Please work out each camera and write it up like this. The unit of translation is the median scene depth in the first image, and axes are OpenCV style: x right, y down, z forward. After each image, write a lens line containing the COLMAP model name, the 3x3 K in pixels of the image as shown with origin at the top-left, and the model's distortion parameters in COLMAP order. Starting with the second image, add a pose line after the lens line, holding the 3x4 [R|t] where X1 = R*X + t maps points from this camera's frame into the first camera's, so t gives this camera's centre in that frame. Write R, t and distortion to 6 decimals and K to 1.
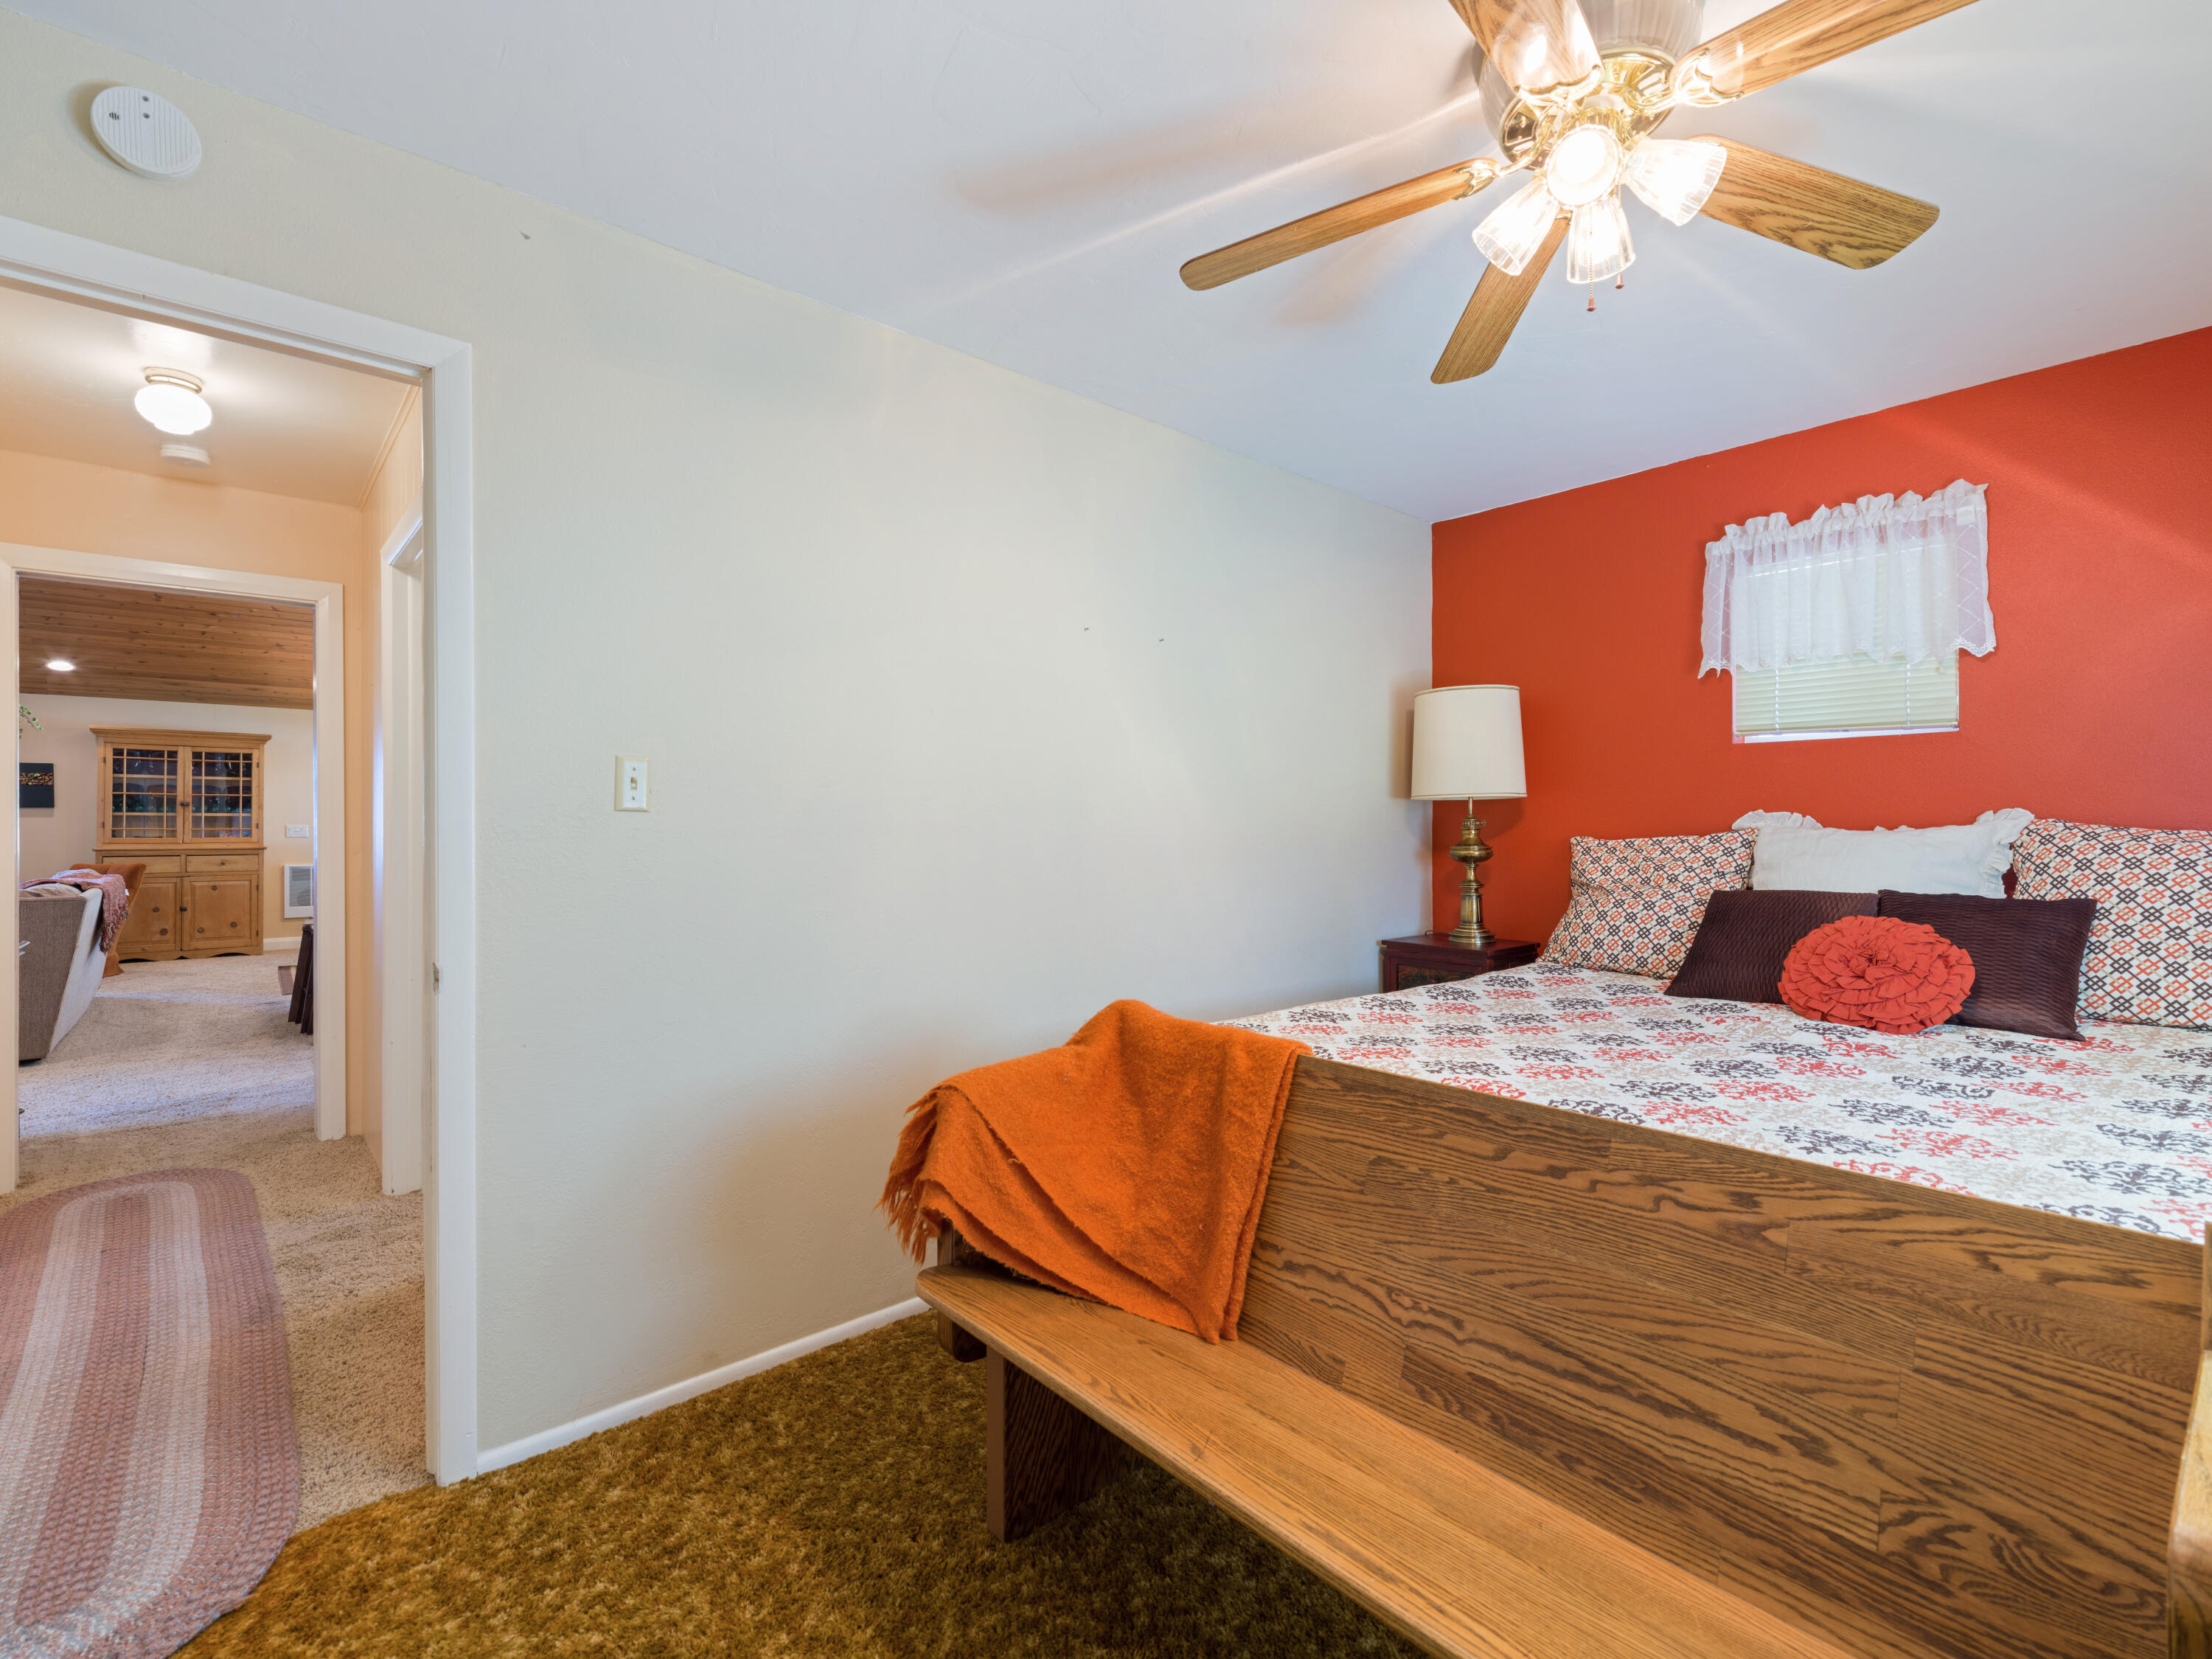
lens RADIAL K [[1027.6, 0, 1105.3], [0, 1027.6, 821.5], [0, 0, 1]] dist [0.001742, -0.001177]
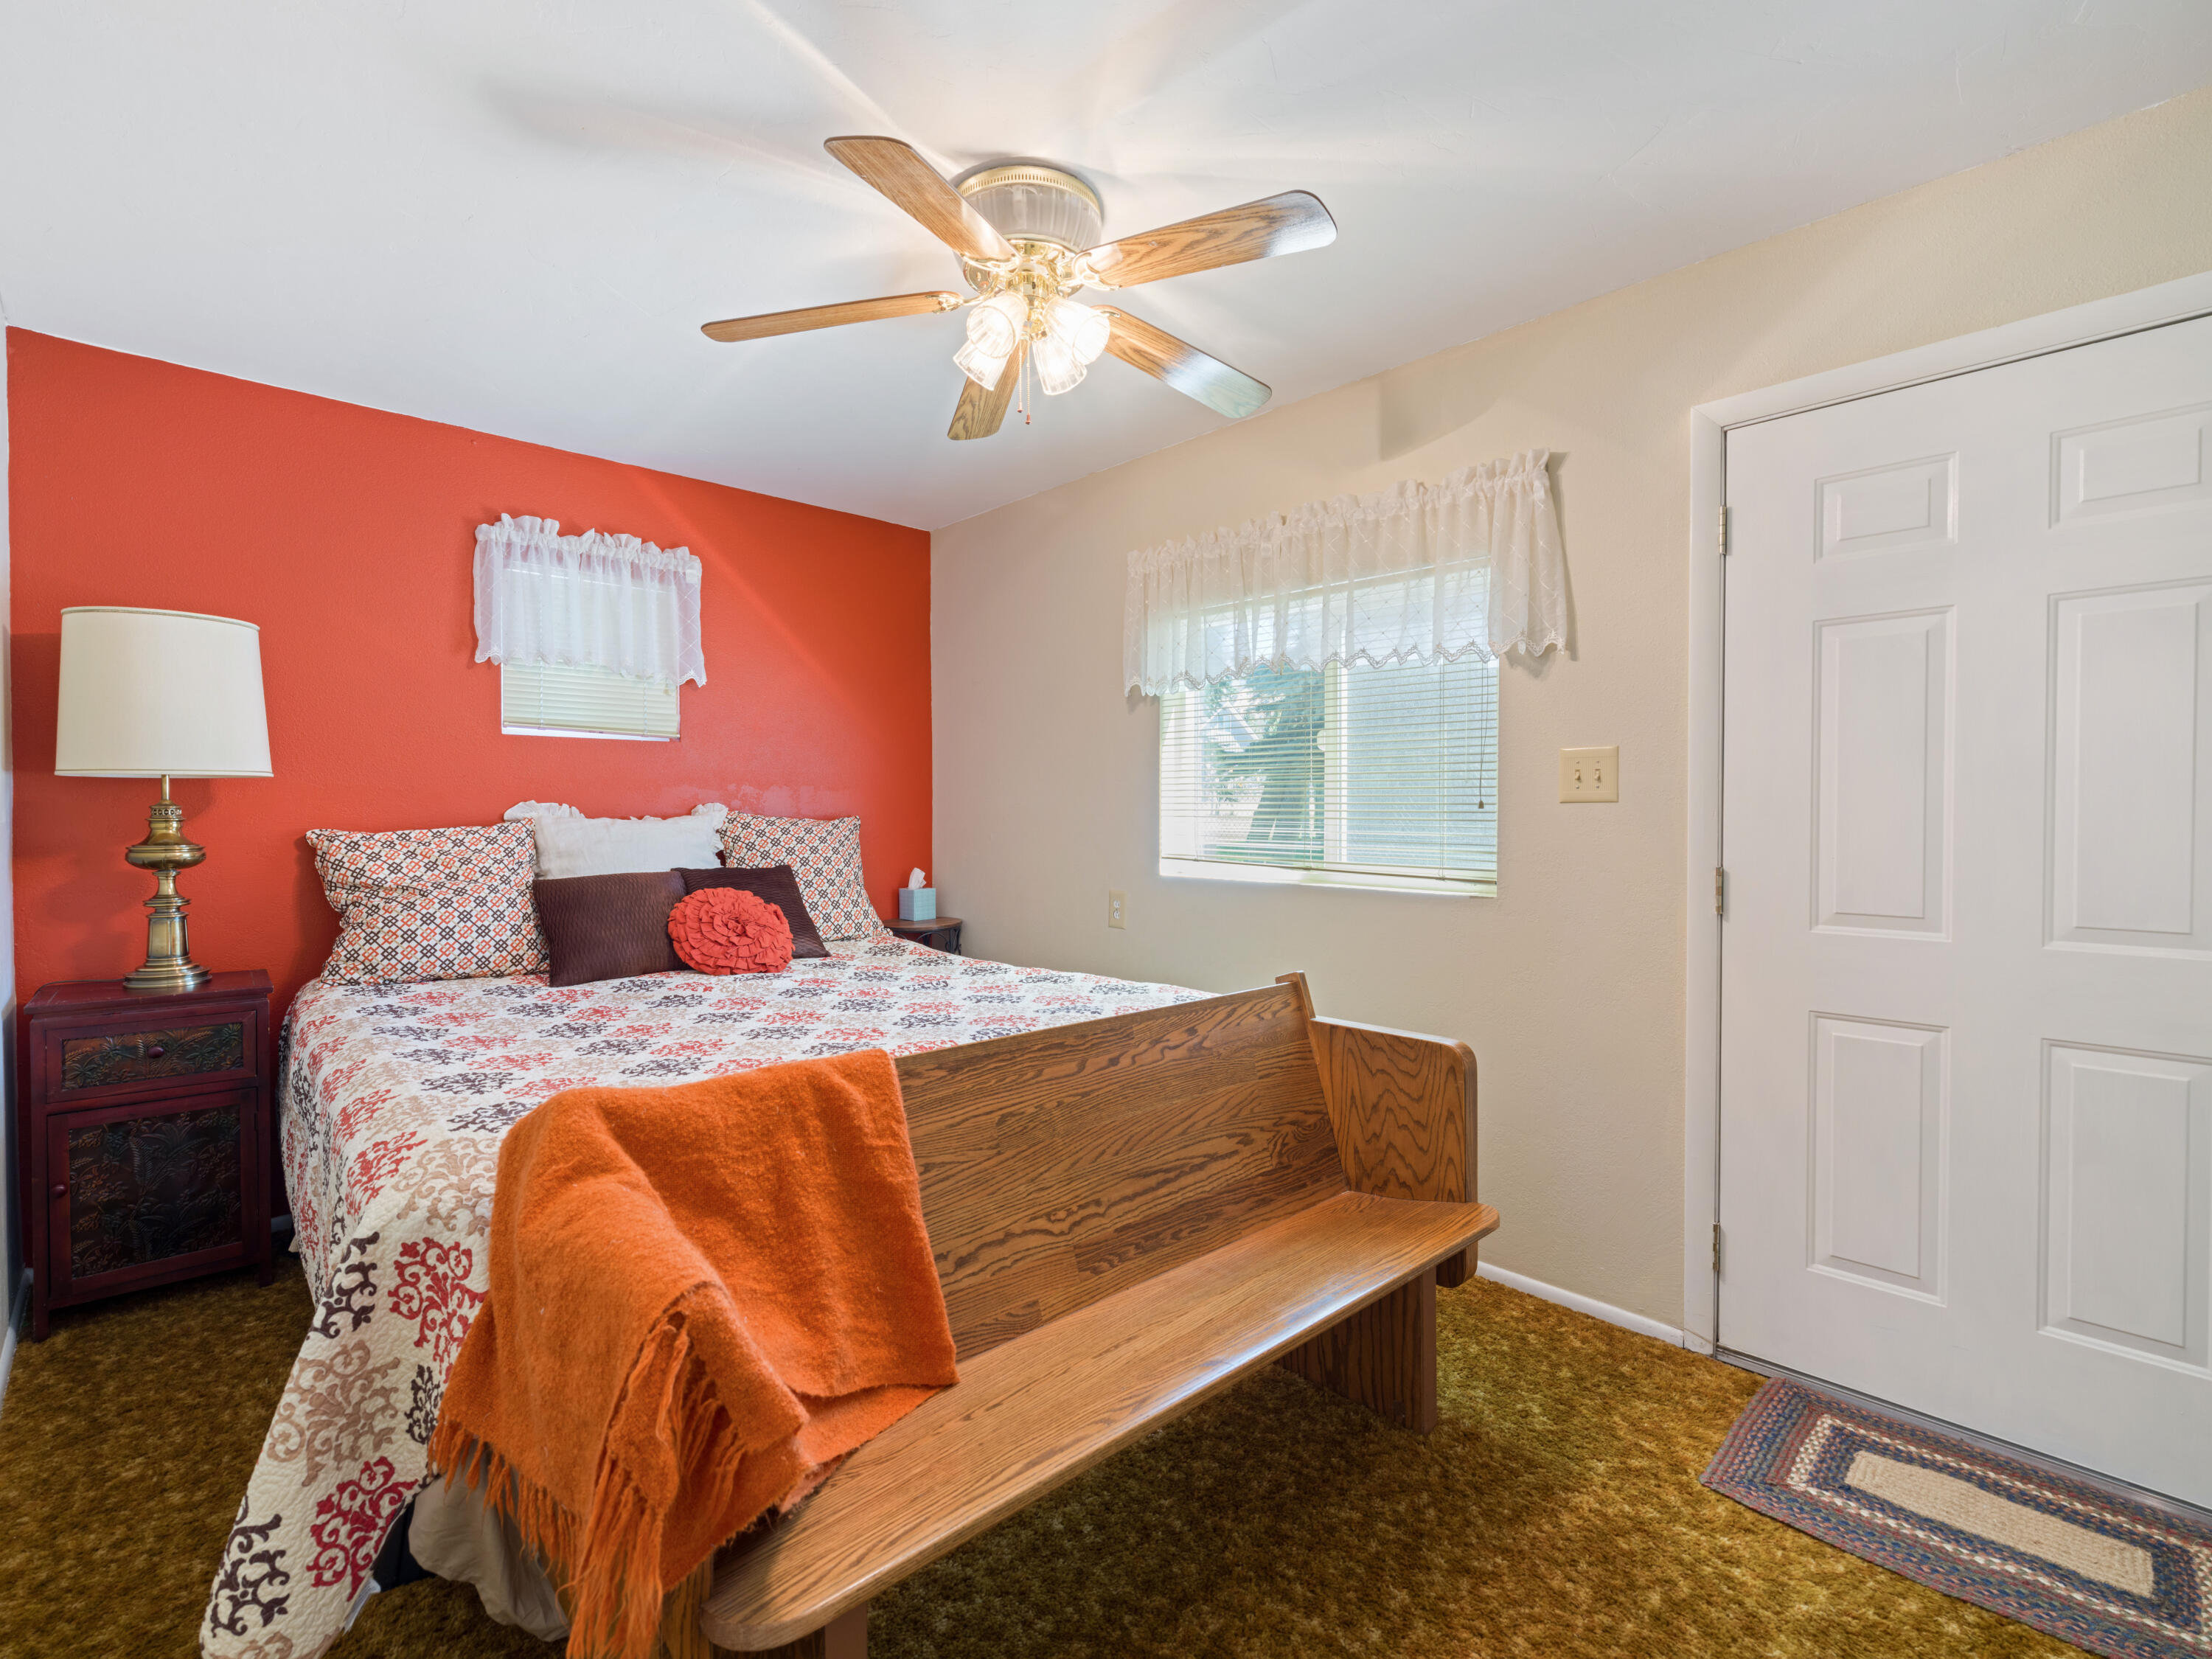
lens RADIAL K [[1027.6, 0, 1093.0], [0, 1027.6, 827.4], [0, 0, 1]] dist [0.001742, -0.001177]
pose [[-0.050302, -0.010138, 0.998683, -0.484813], [-0.003070, 0.999945, 0.009997, 0.004063], [-0.998729, -0.002563, -0.050331, 0.557763]]
